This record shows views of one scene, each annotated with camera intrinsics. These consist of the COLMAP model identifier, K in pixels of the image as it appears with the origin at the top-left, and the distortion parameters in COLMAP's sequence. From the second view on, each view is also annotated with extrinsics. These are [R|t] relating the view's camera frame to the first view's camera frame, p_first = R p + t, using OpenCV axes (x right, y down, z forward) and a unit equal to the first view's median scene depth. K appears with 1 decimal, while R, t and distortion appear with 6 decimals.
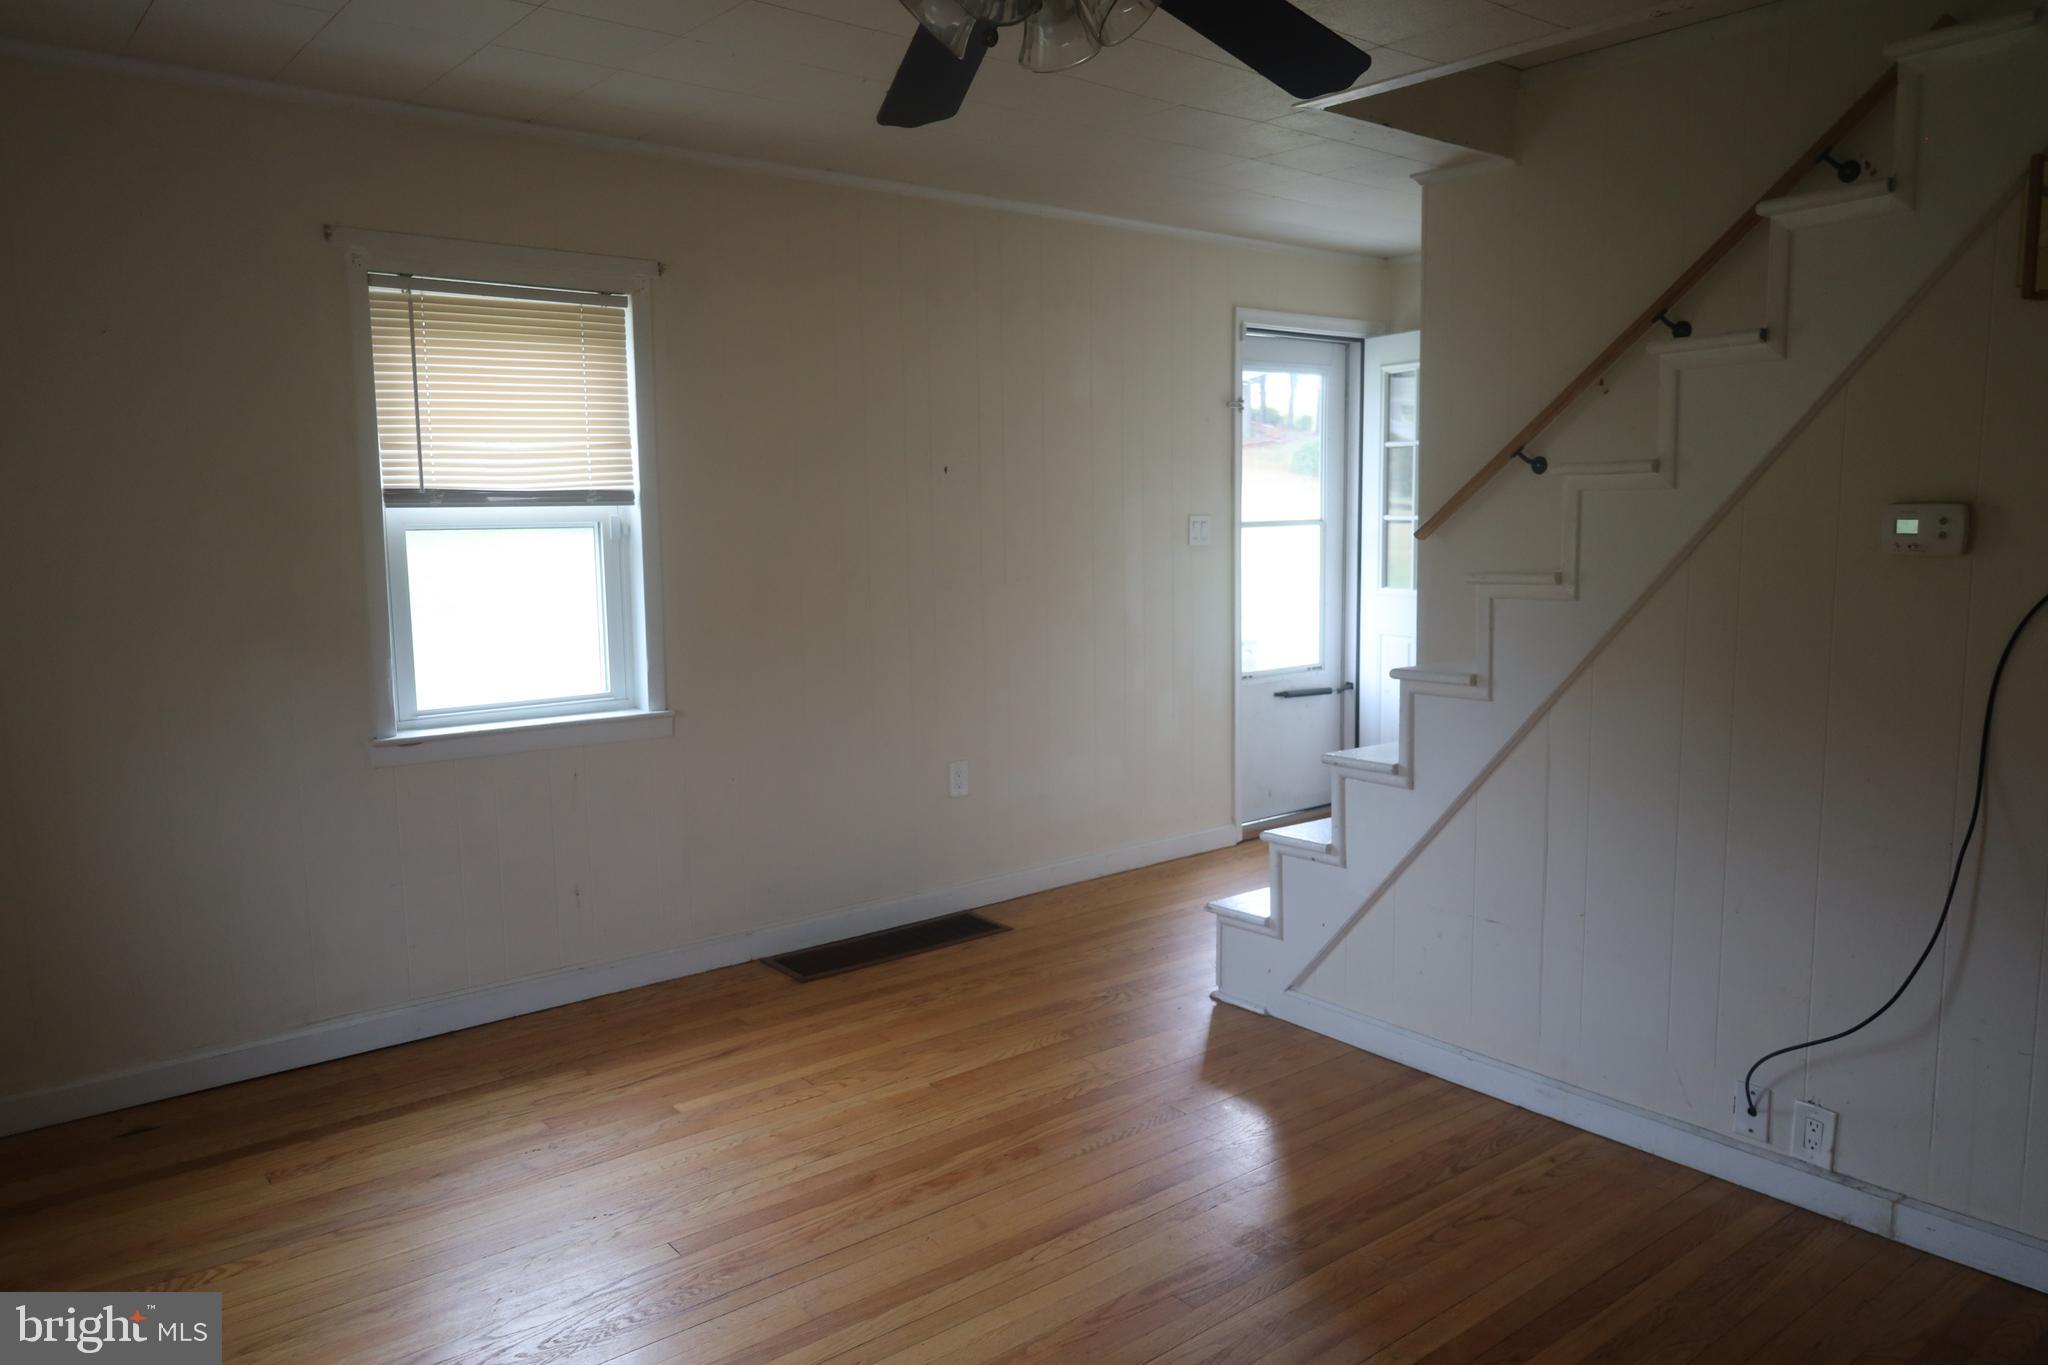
lens RADIAL K [[1420.1, 0, 1025.1], [0, 1420.1, 682.2], [0, 0, 1]] dist [0.023123, -0.002742]
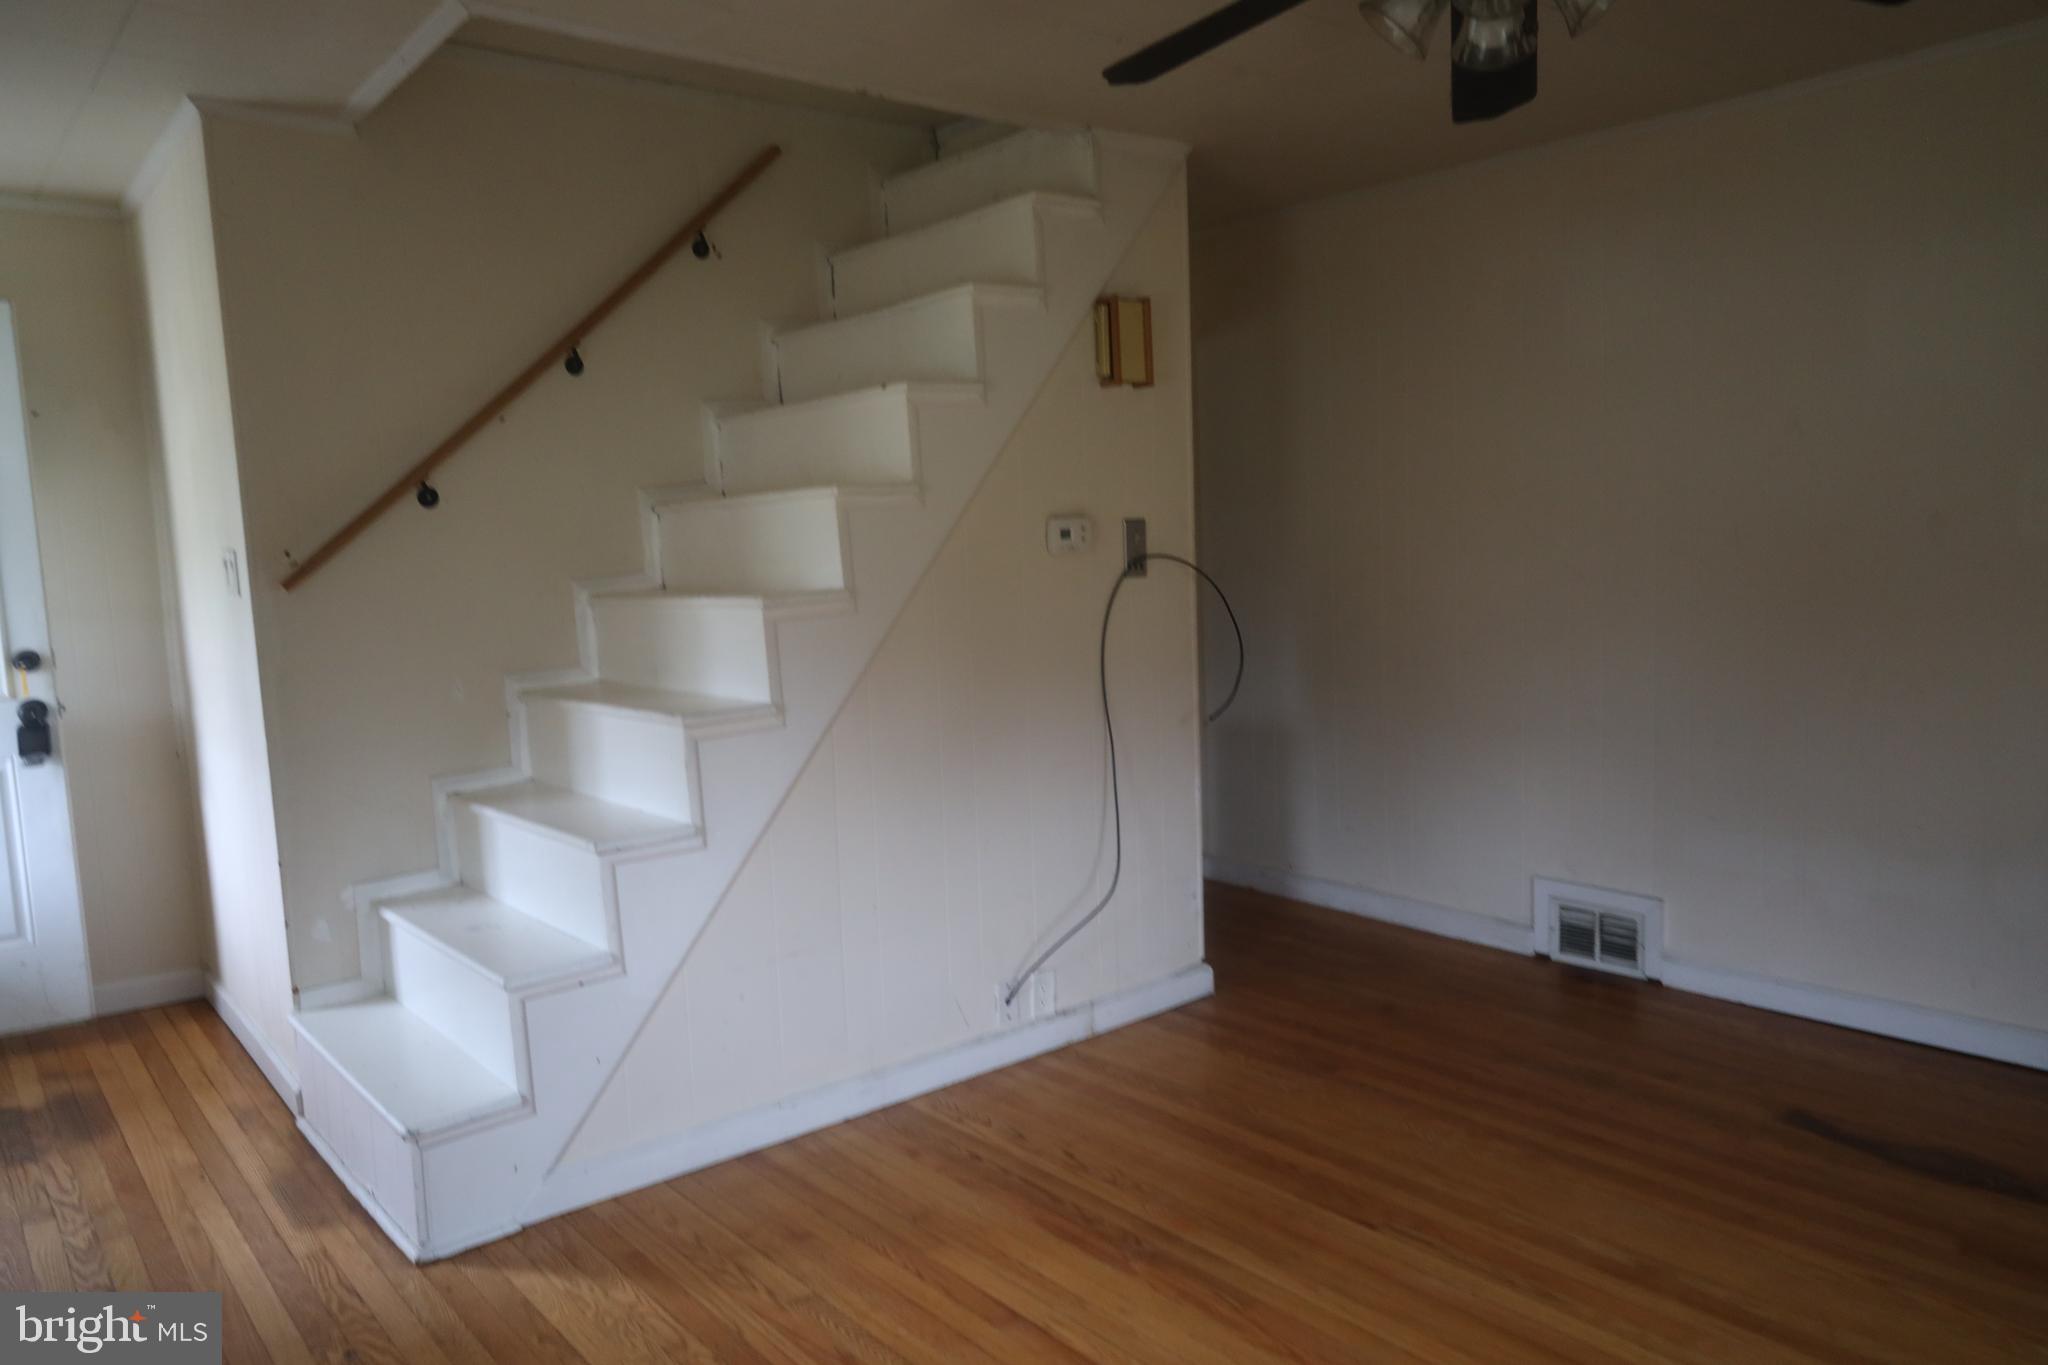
lens RADIAL K [[1420.1, 0, 1025.1], [0, 1420.1, 682.2], [0, 0, 1]] dist [0.023123, -0.002742]
pose [[0.003214, -0.094747, 0.995496, -0.608859], [0.165203, 0.981873, 0.092917, -0.076669], [-0.986254, 0.164160, 0.018808, 0.784288]]
